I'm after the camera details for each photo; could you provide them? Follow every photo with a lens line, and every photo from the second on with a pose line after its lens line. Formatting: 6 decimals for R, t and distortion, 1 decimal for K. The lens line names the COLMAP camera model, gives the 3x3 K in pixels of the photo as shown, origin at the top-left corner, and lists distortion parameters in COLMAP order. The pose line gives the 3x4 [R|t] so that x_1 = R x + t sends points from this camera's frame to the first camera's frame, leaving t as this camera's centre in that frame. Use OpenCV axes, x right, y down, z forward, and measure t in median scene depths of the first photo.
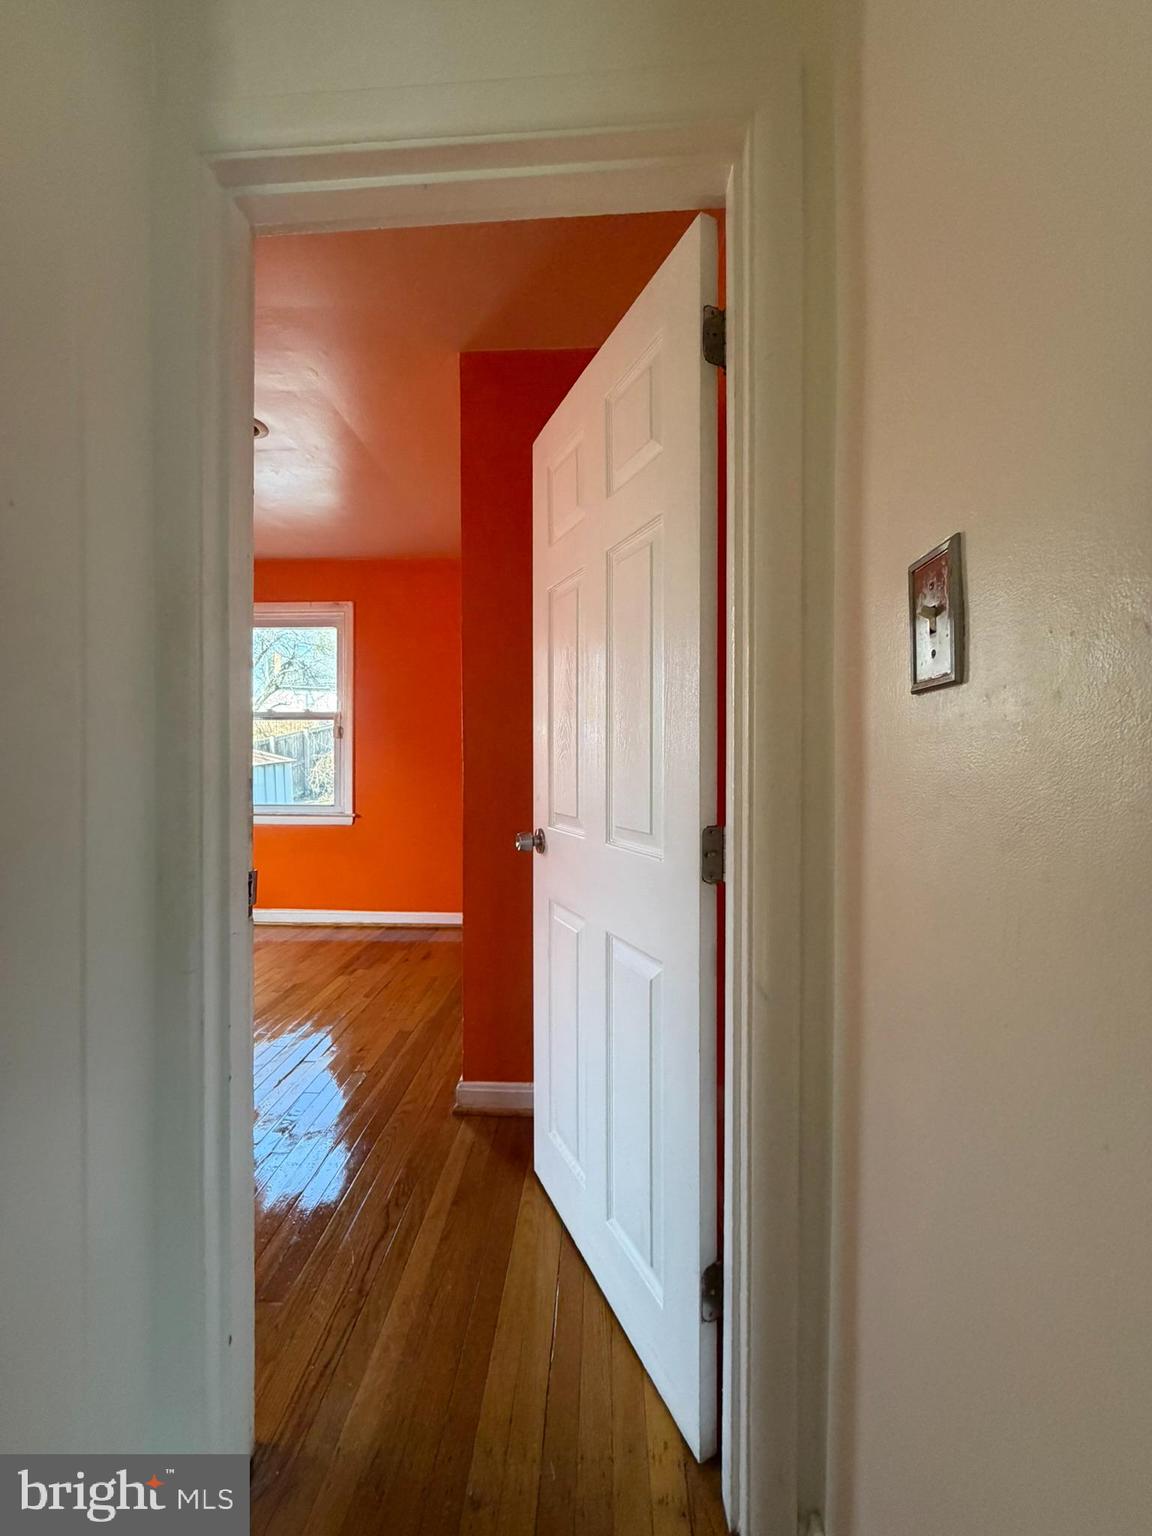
lens RADIAL K [[613.5, 0, 573.8], [0, 613.5, 767.5], [0, 0, 1]] dist [0.002866, -0.000868]
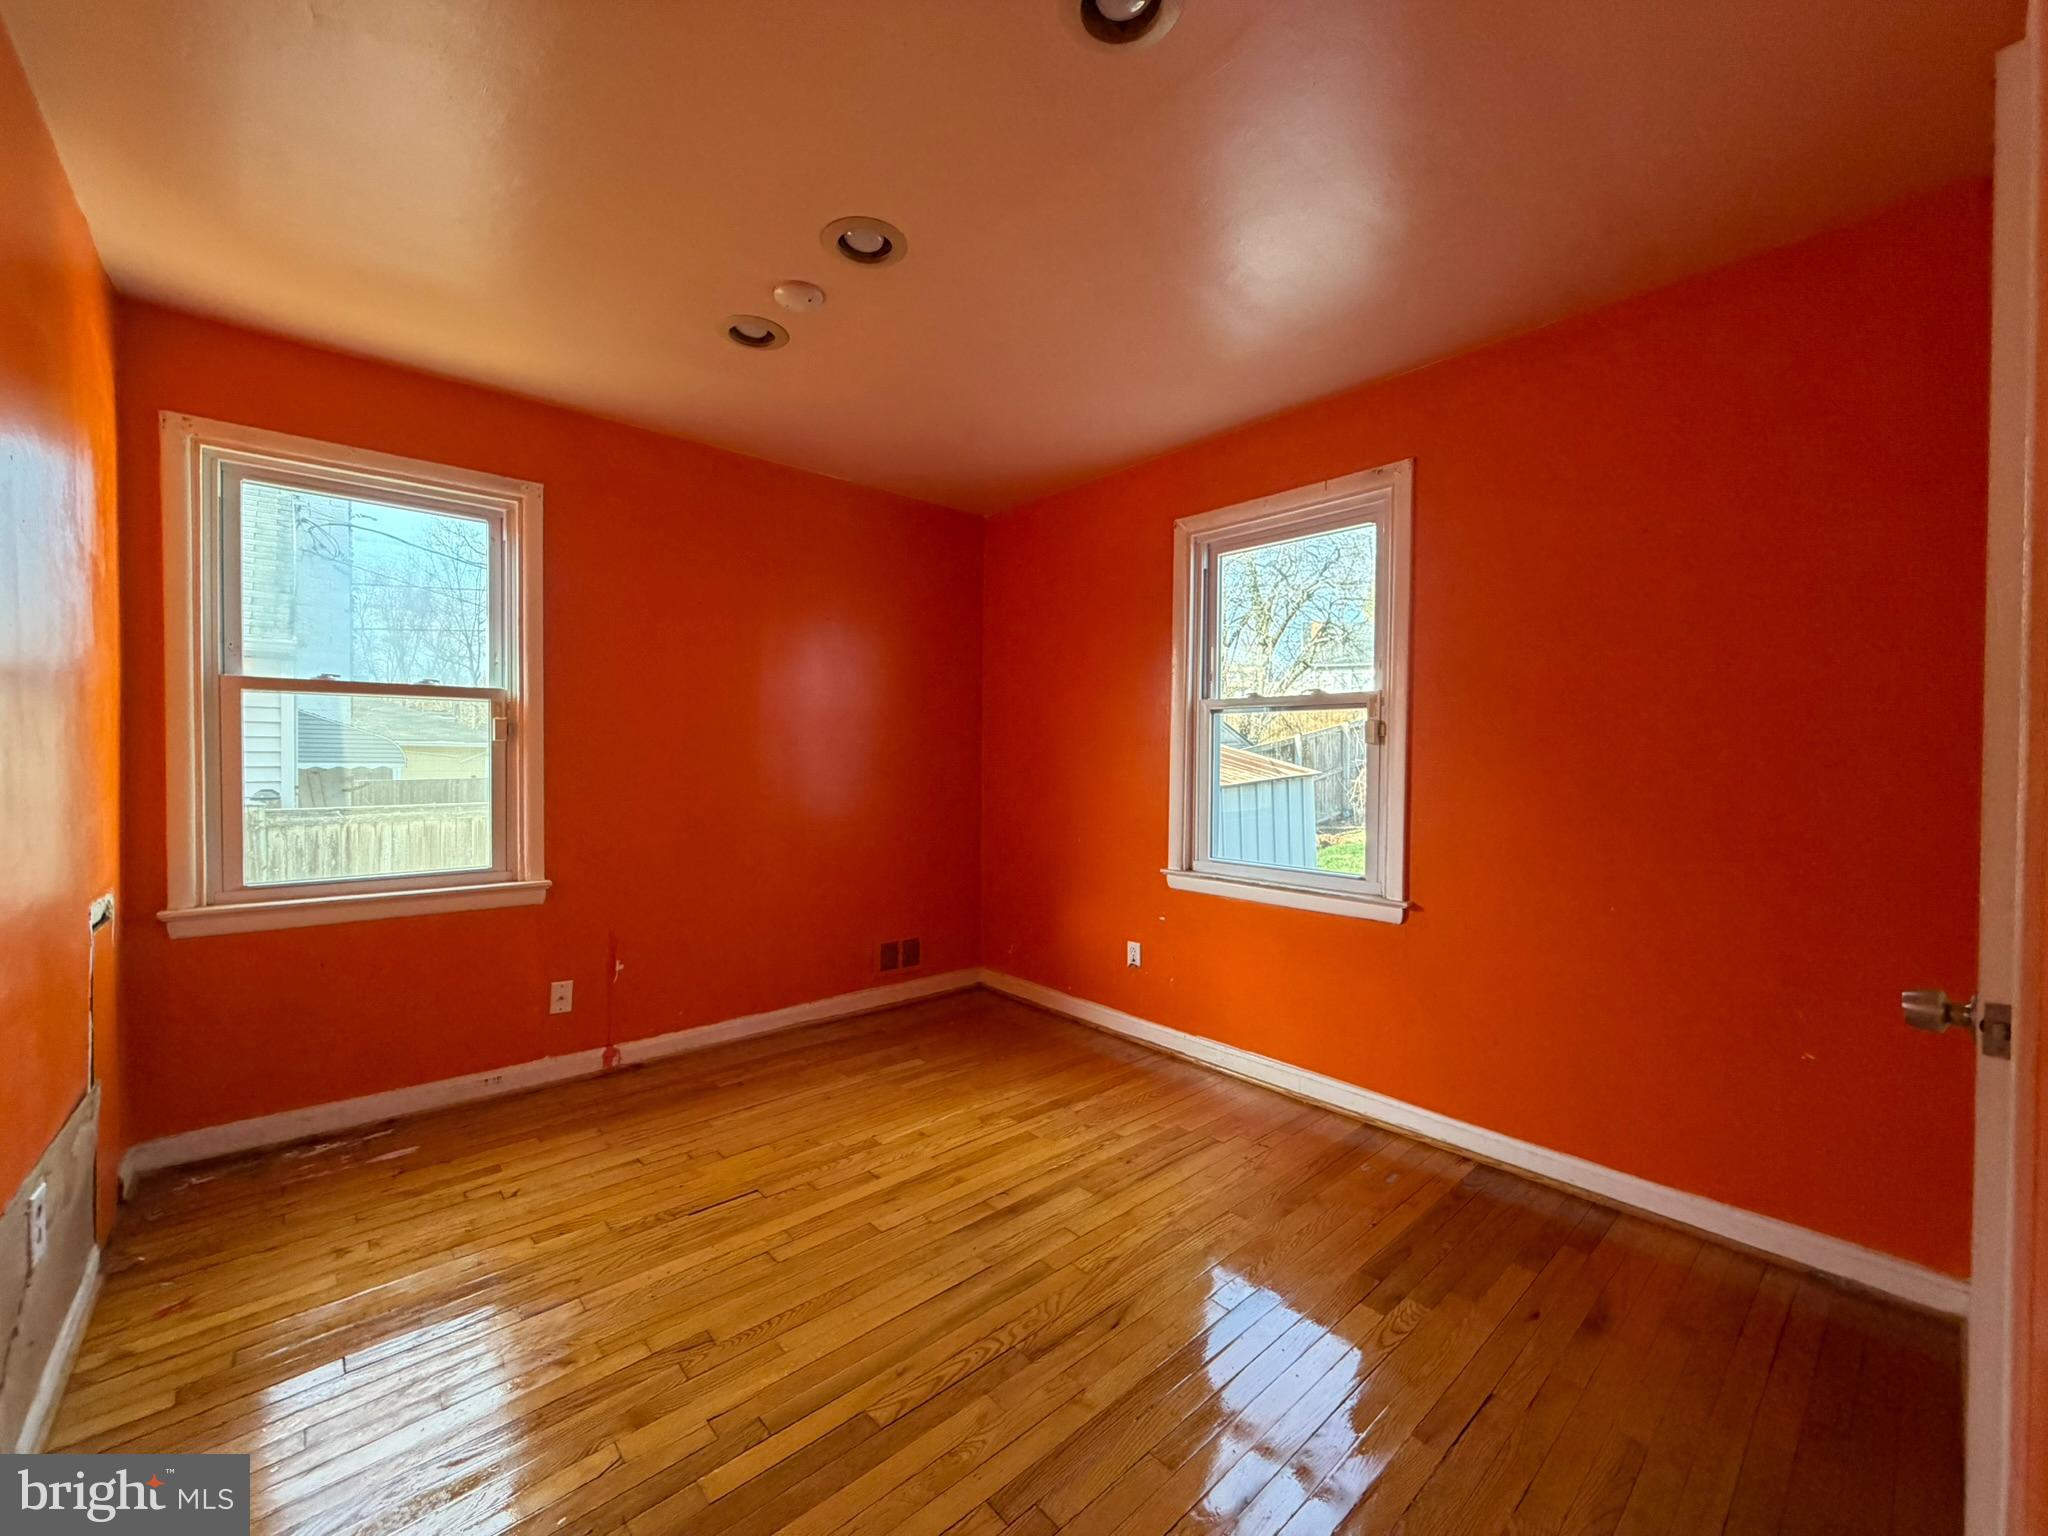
lens RADIAL K [[818.0, 0, 1010.5], [0, 818.0, 776.2], [0, 0, 1]] dist [0.002866, -0.000868]
pose [[0.691193, 0.014292, -0.722529, -0.108126], [-0.010843, 0.999897, 0.009406, -0.024811], [0.722589, 0.001333, 0.691276, 0.325640]]
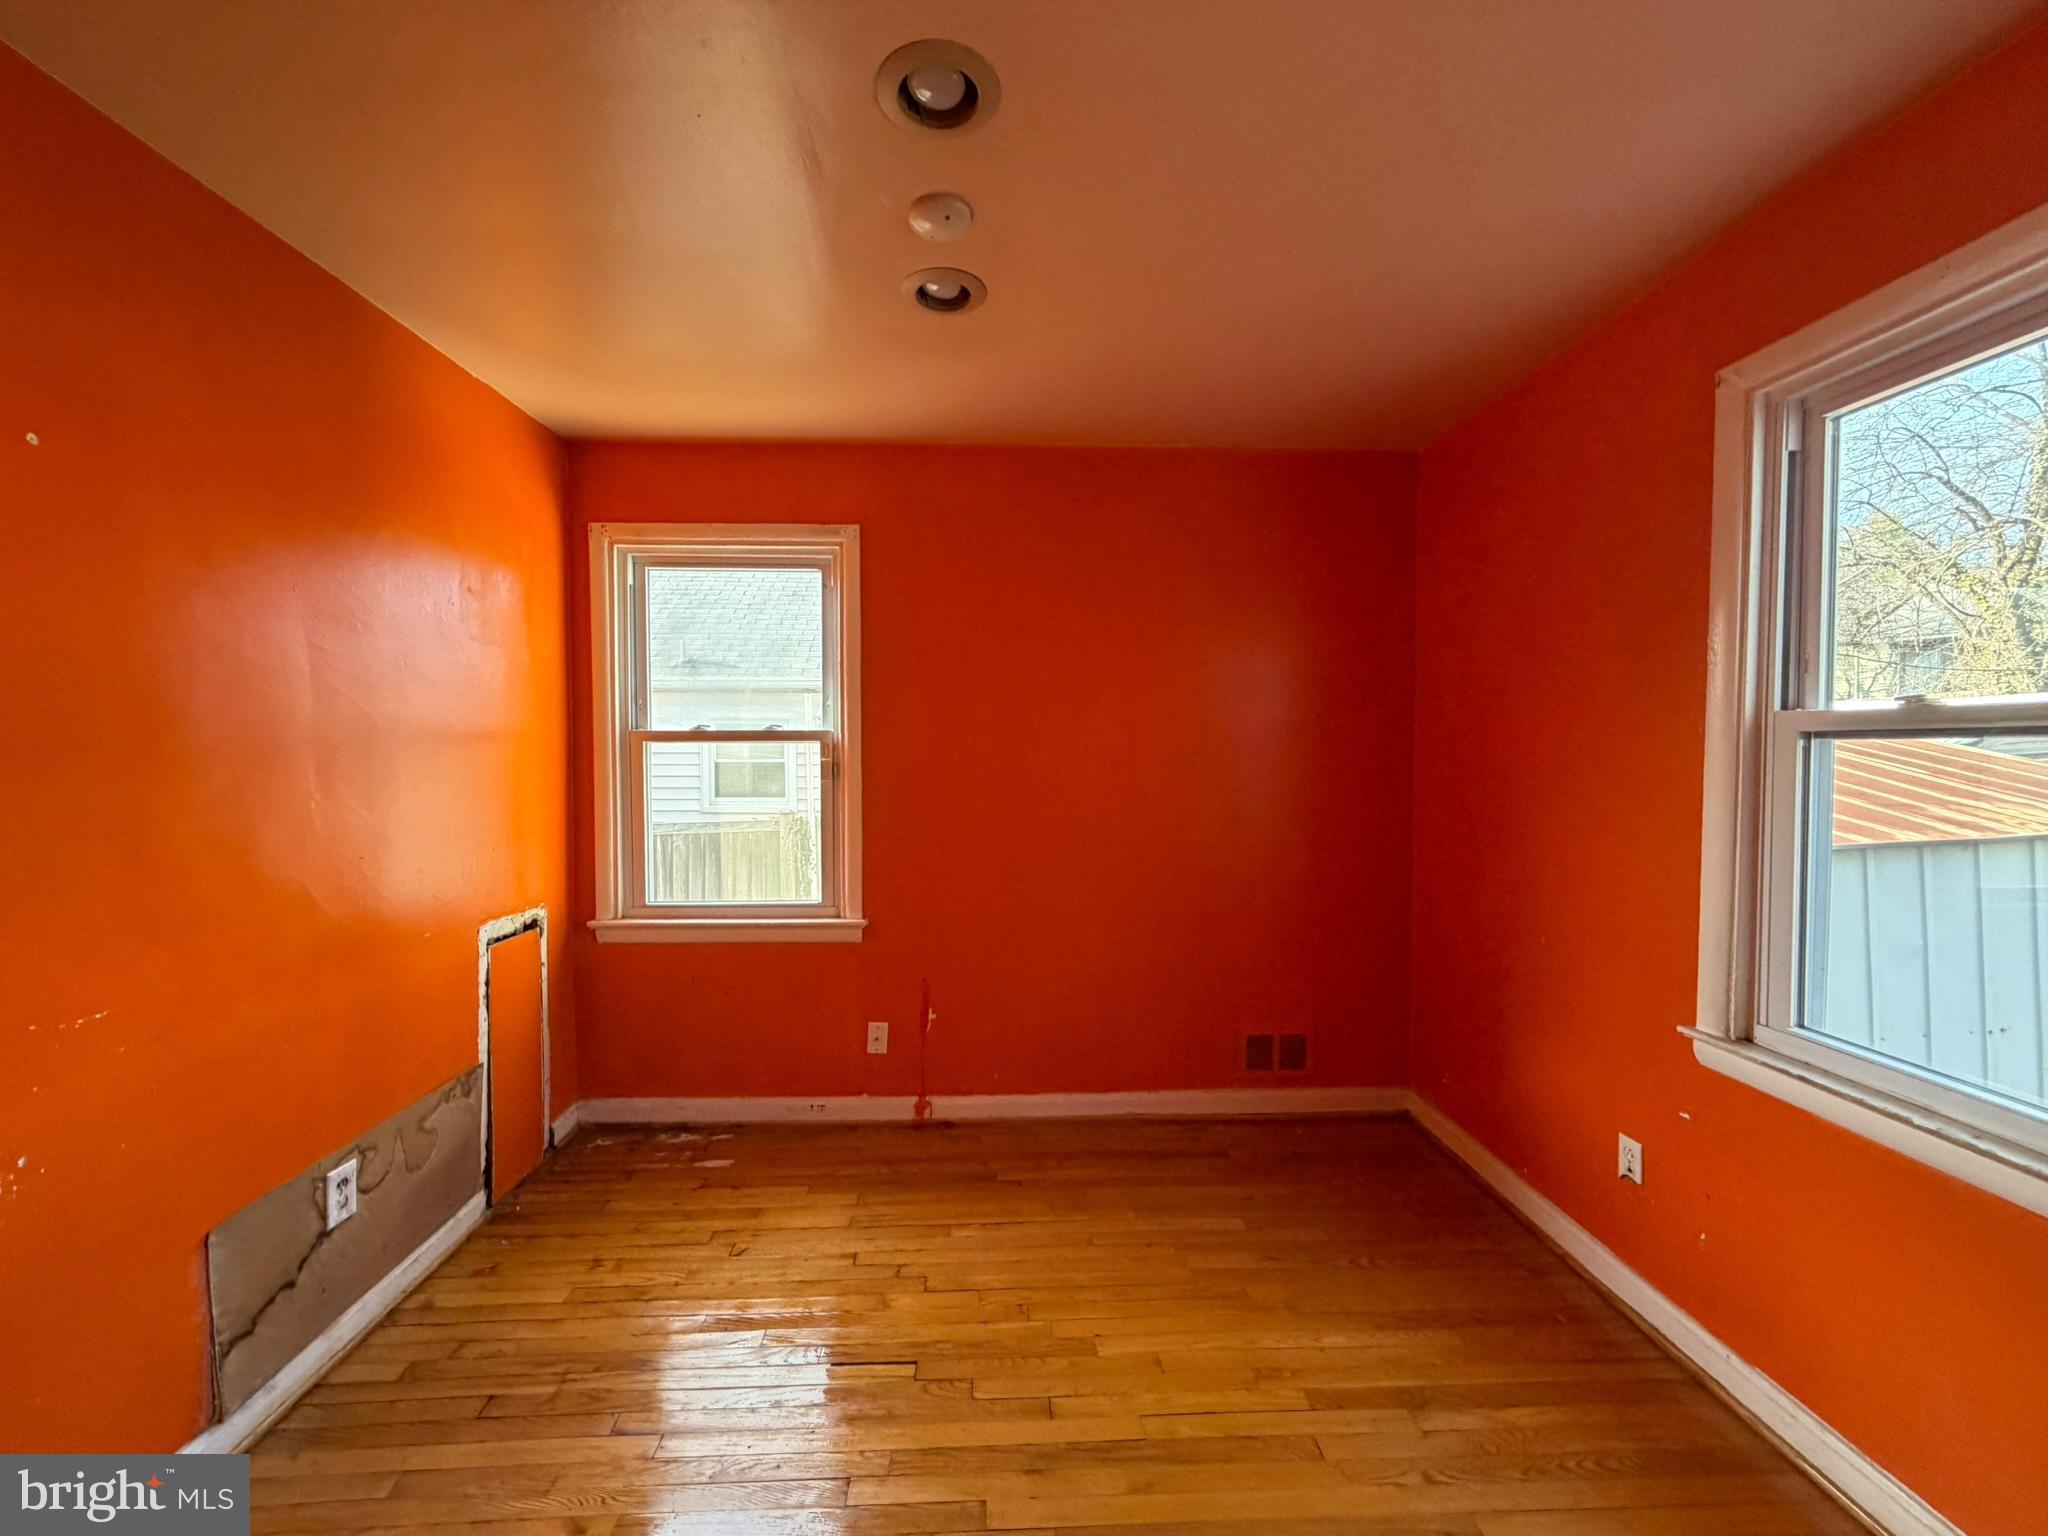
lens RADIAL K [[818.0, 0, 1014.0], [0, 818.0, 772.7], [0, 0, 1]] dist [0.002866, -0.000868]
pose [[0.079830, 0.021736, -0.996571, -0.180998], [-0.010903, 0.999721, 0.020932, -0.067146], [0.996749, 0.009195, 0.080045, 0.595617]]
